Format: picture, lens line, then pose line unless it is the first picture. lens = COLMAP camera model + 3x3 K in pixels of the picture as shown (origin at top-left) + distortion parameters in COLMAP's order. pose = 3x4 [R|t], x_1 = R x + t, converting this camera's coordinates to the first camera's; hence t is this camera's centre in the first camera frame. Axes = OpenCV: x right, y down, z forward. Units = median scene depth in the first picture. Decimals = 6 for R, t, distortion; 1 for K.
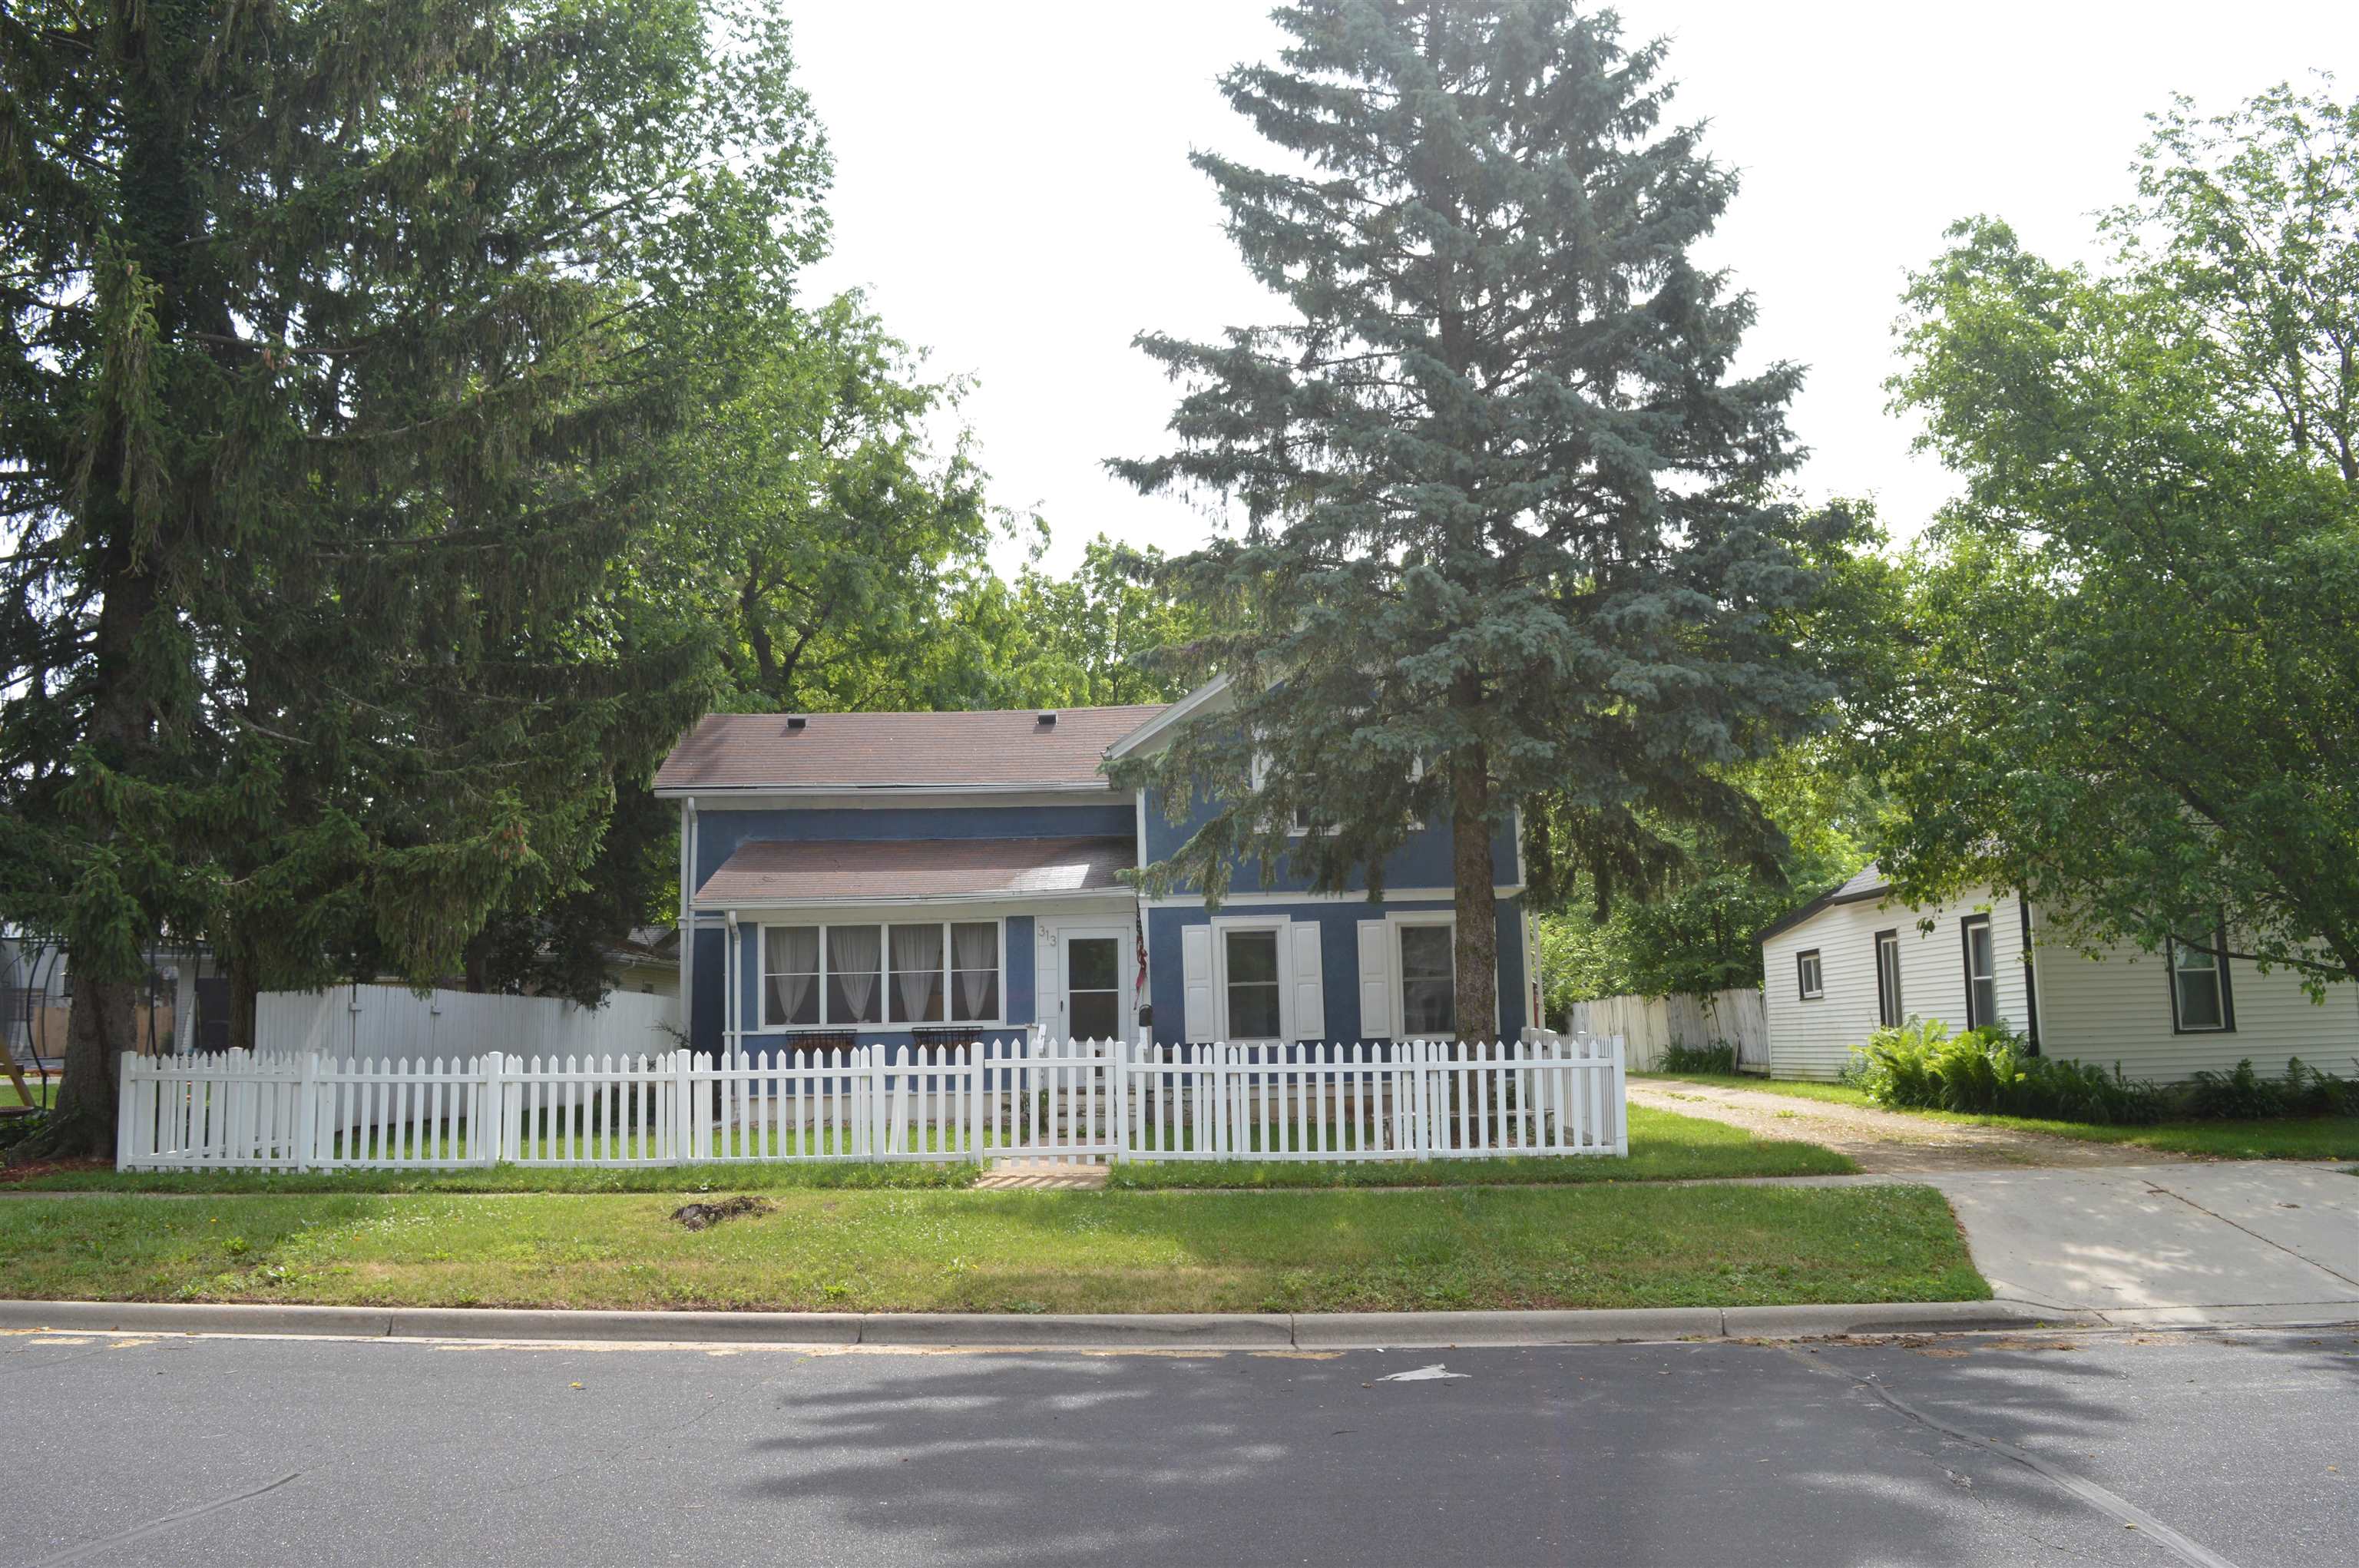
lens RADIAL K [[1873.3, 0, 1173.0], [0, 1873.3, 787.4], [0, 0, 1]] dist [-0.090309, 0.008042]
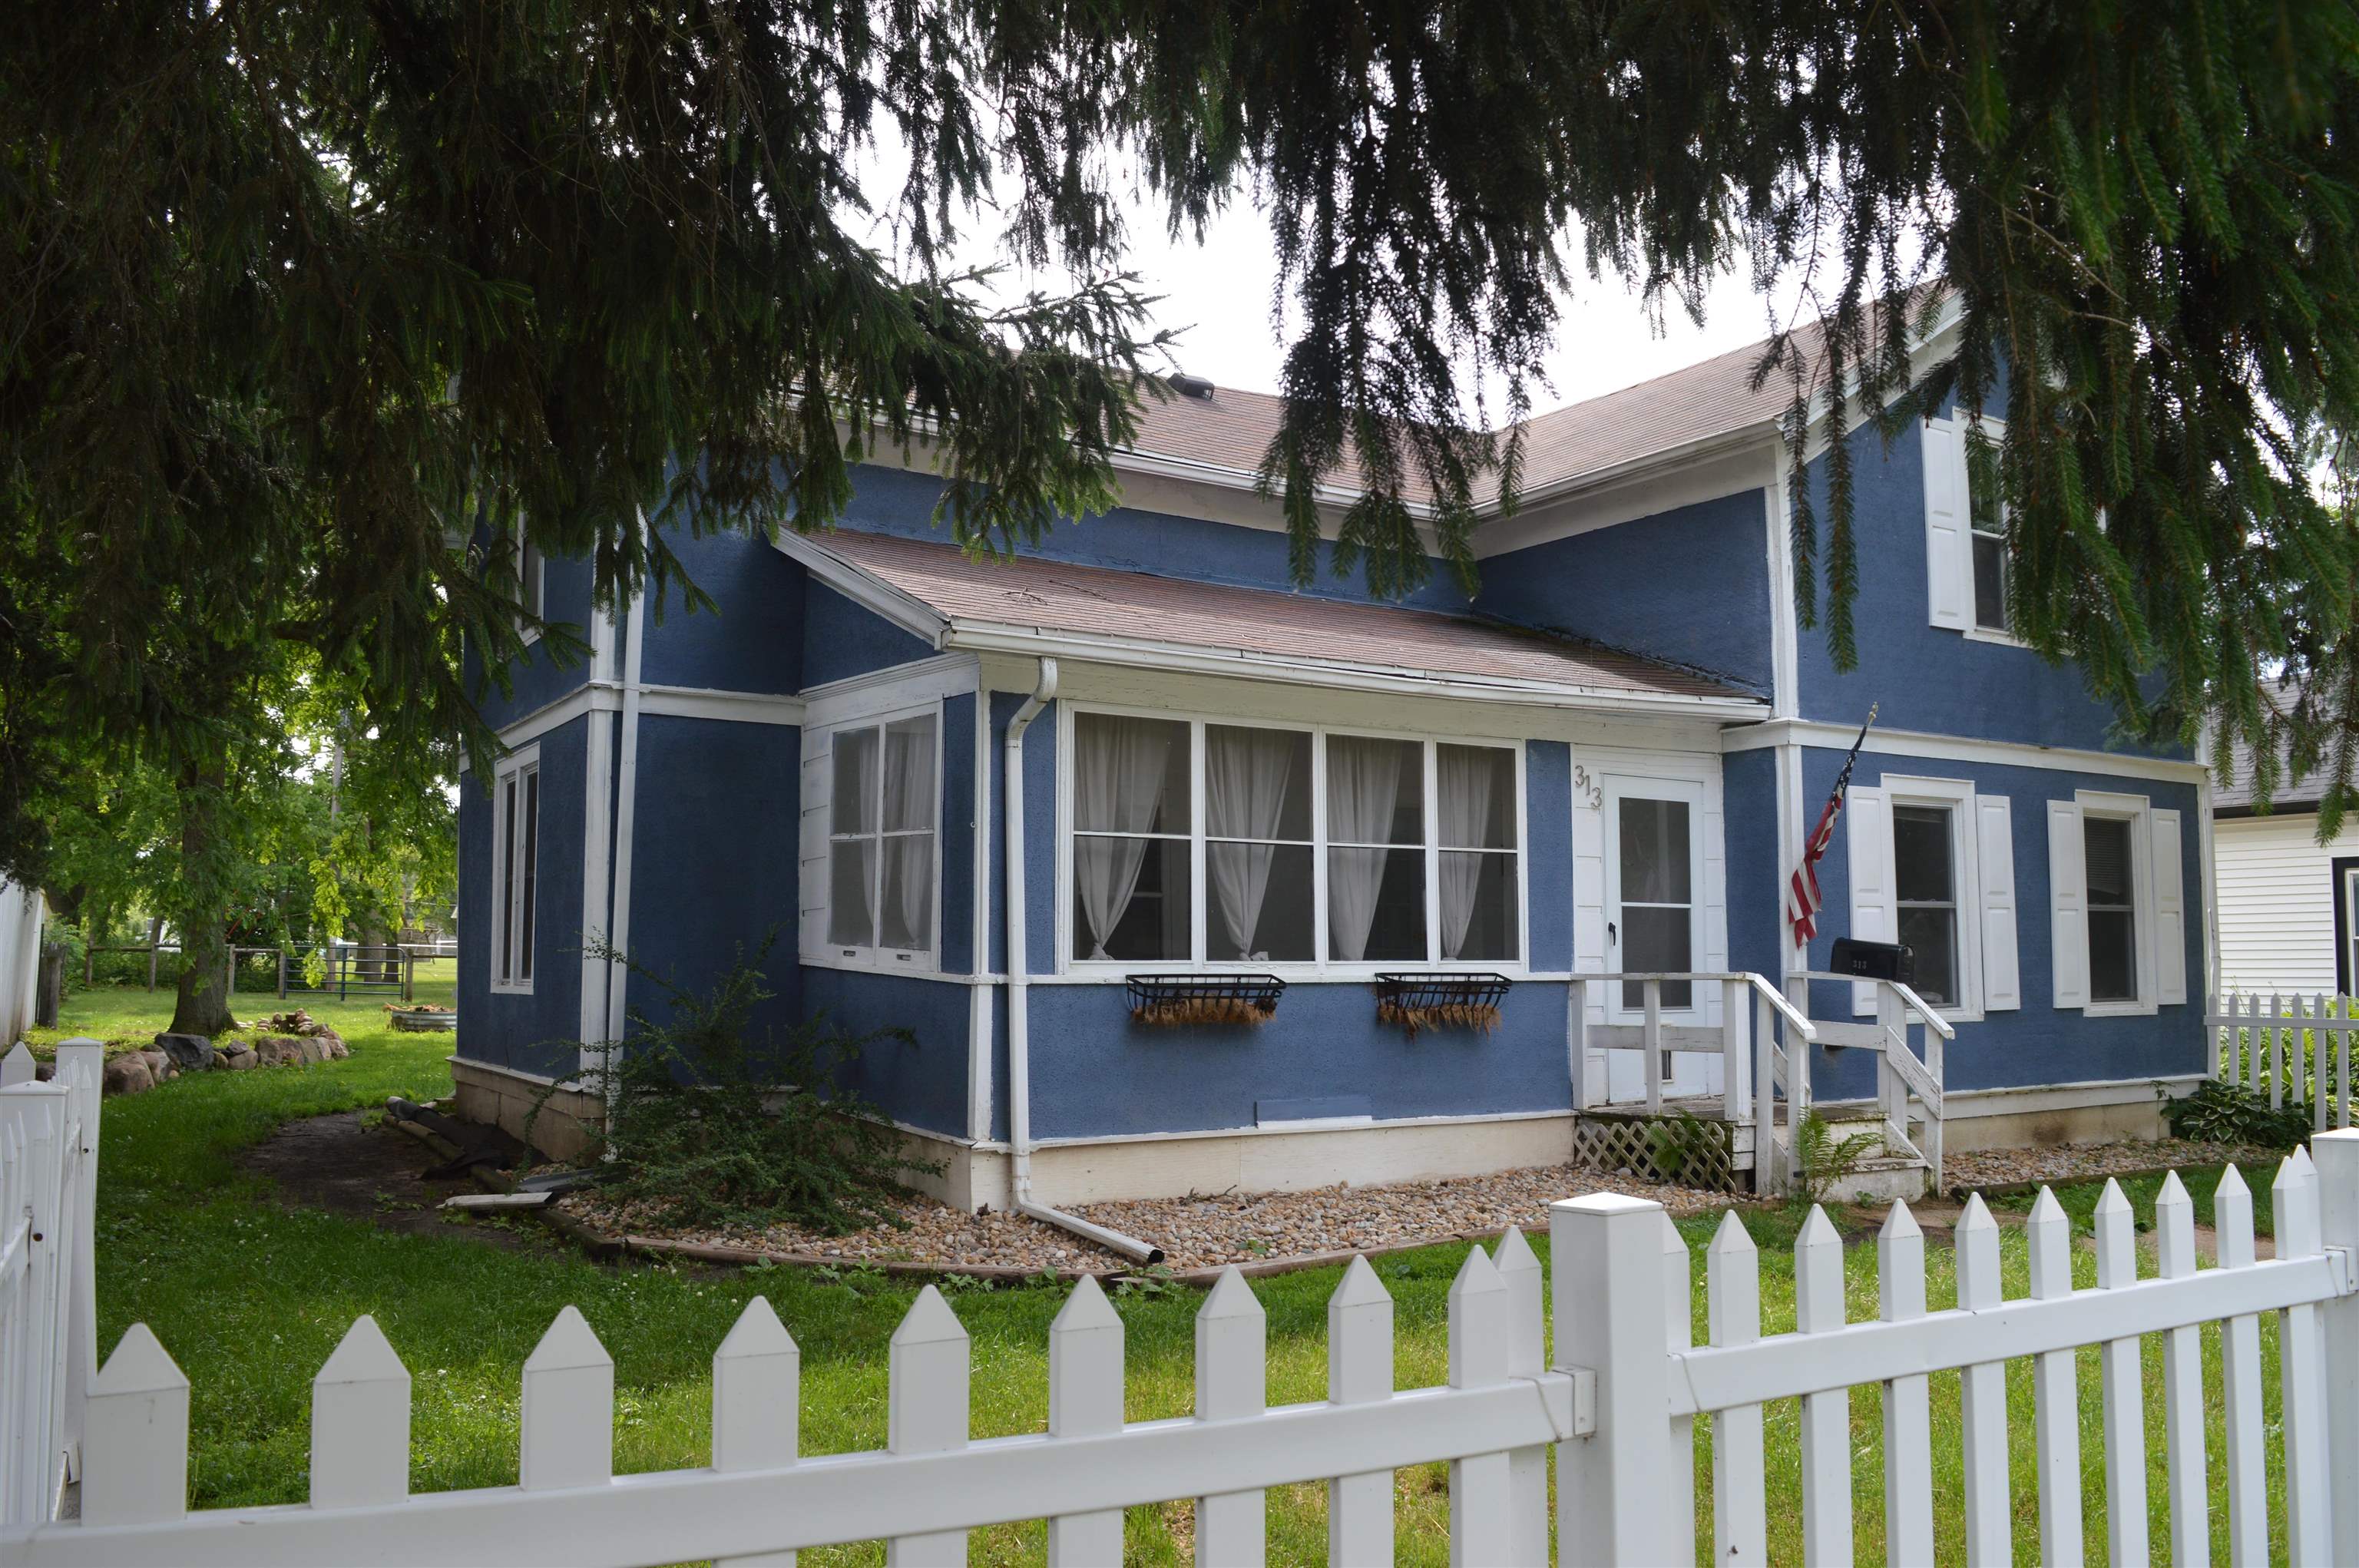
lens RADIAL K [[1873.3, 0, 1180.1], [0, 1873.3, 777.2], [0, 0, 1]] dist [-0.090309, 0.008042]
pose [[0.842348, 0.080249, 0.532926, -0.411760], [-0.093865, 0.995584, -0.001552, 0.088199], [-0.530697, -0.048716, 0.846161, 0.659692]]
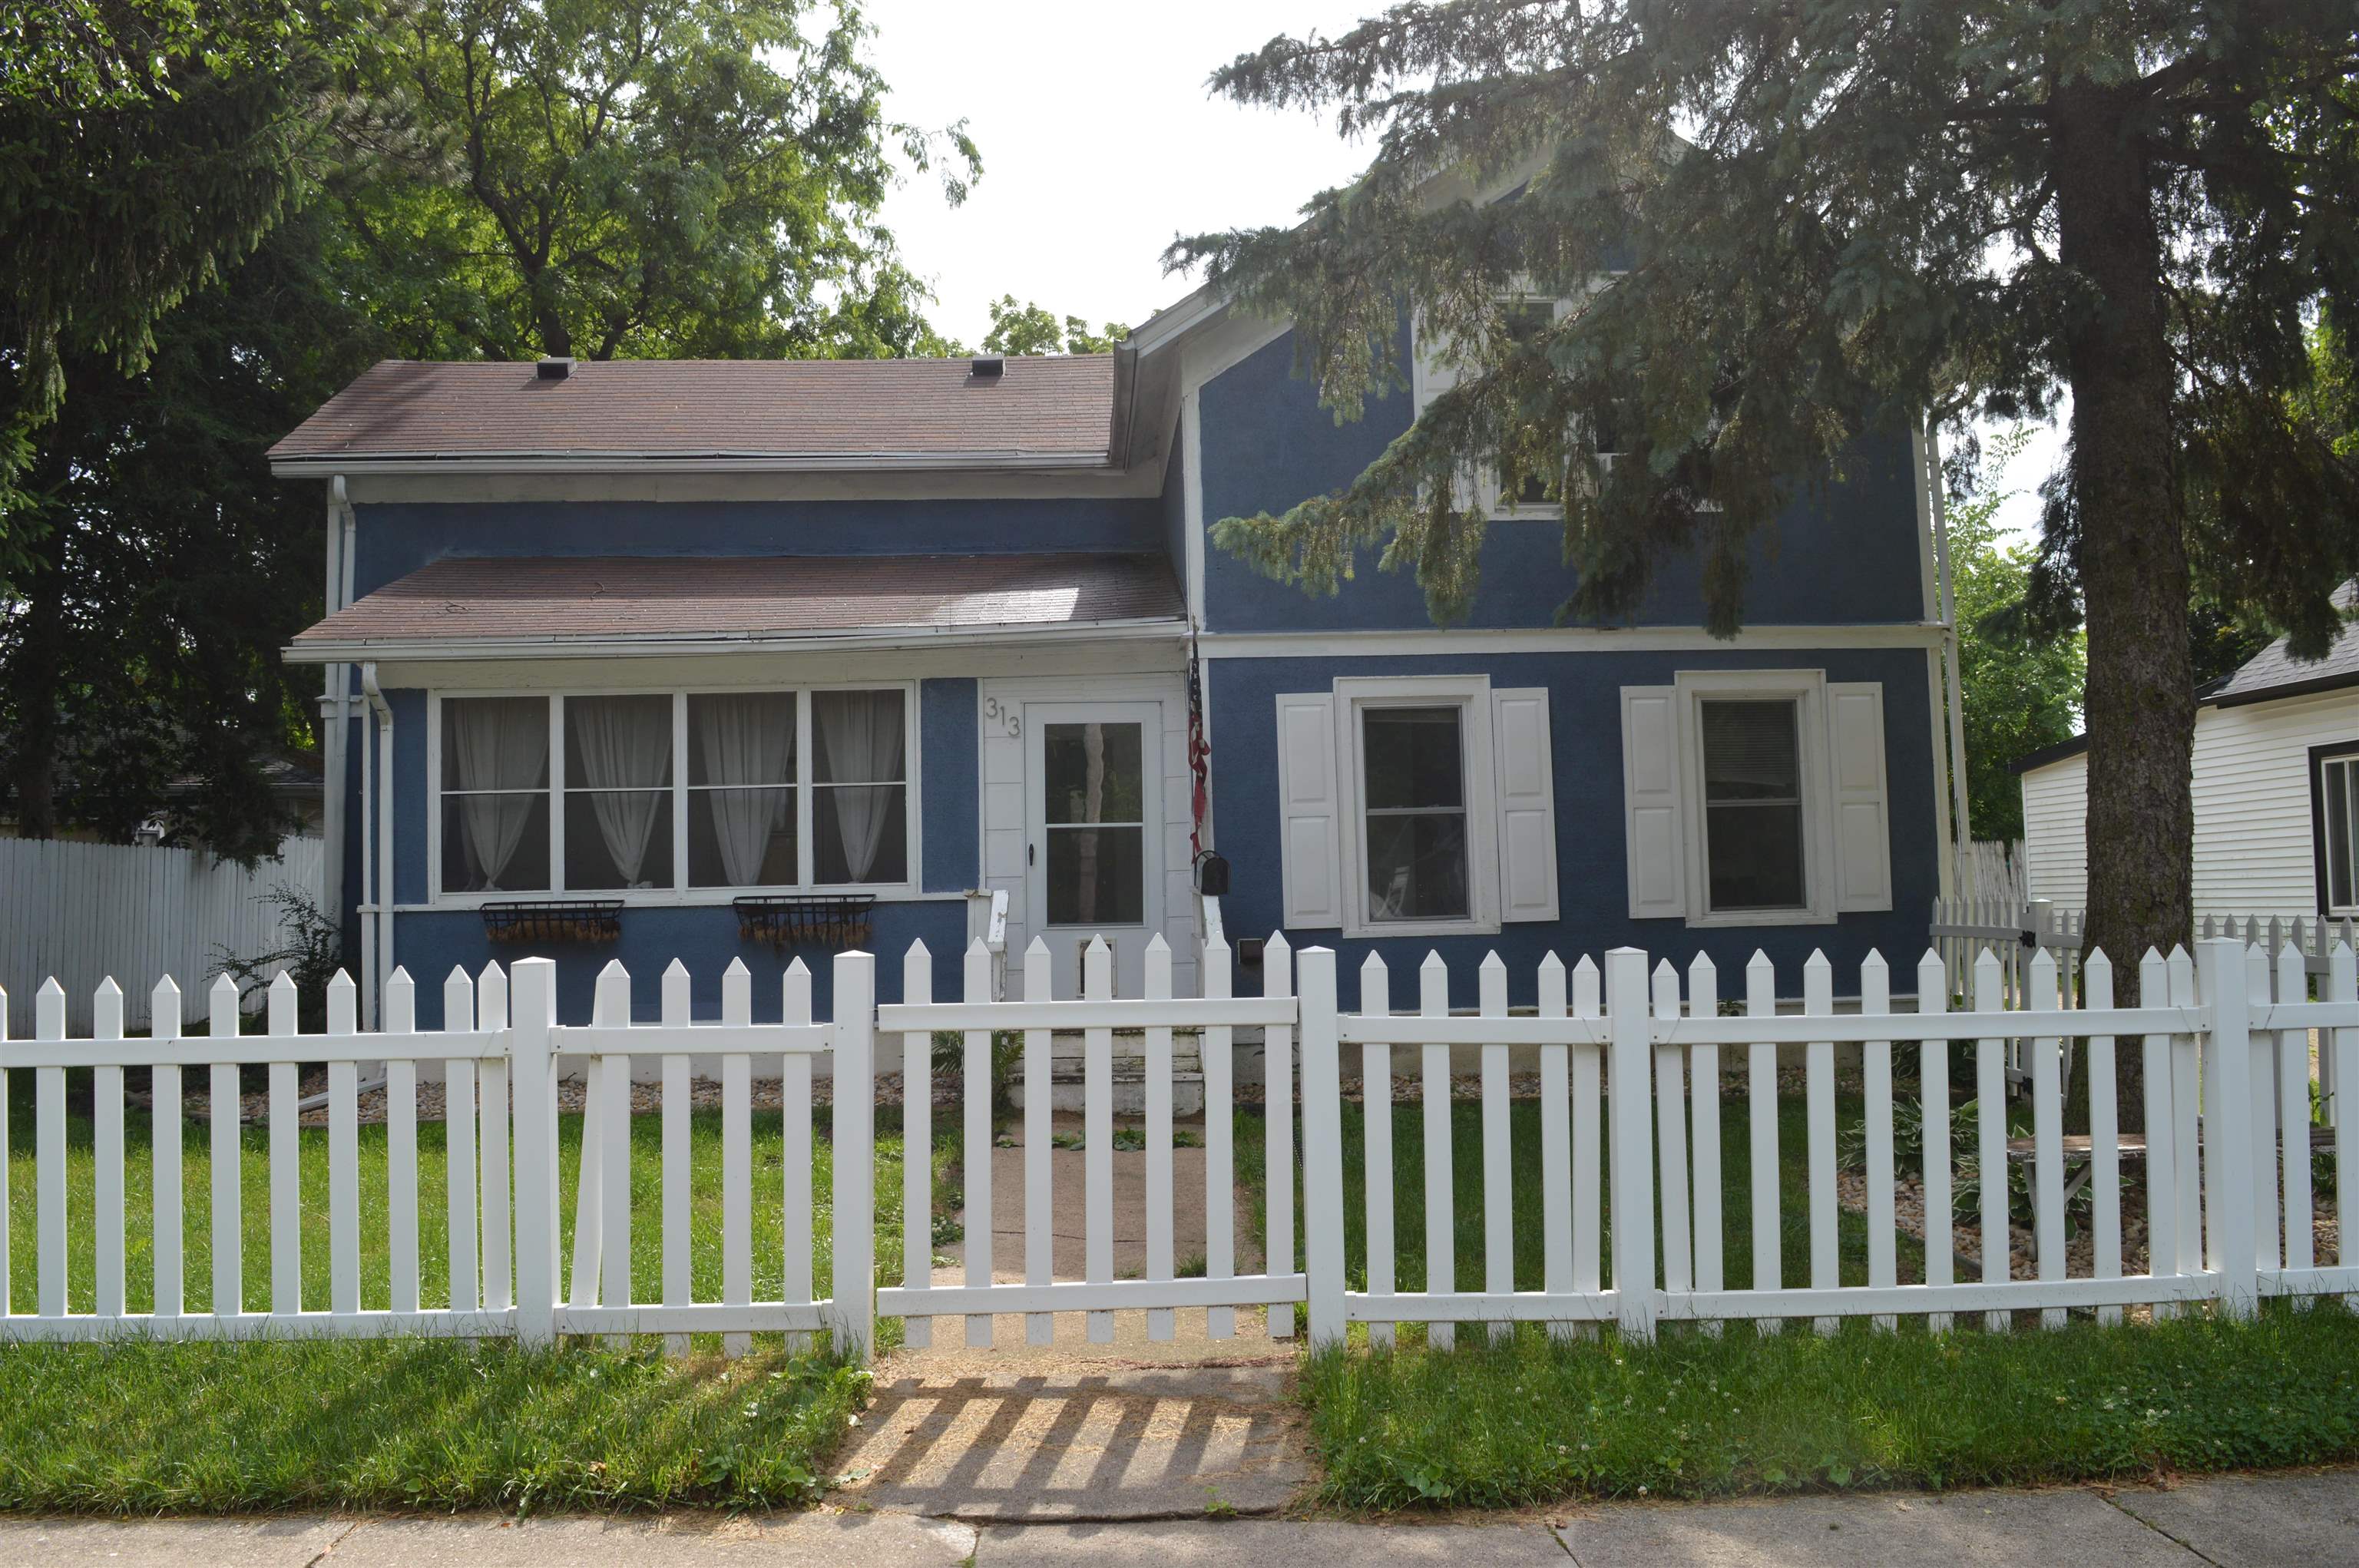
lens RADIAL K [[1873.3, 0, 1182.4], [0, 1873.3, 776.4], [0, 0, 1]] dist [-0.090309, 0.008042]
pose [[0.998169, 0.004385, 0.060327, -0.049513], [-0.008302, 0.997861, 0.064837, 0.062461], [-0.059914, -0.065219, 0.996071, 0.494419]]
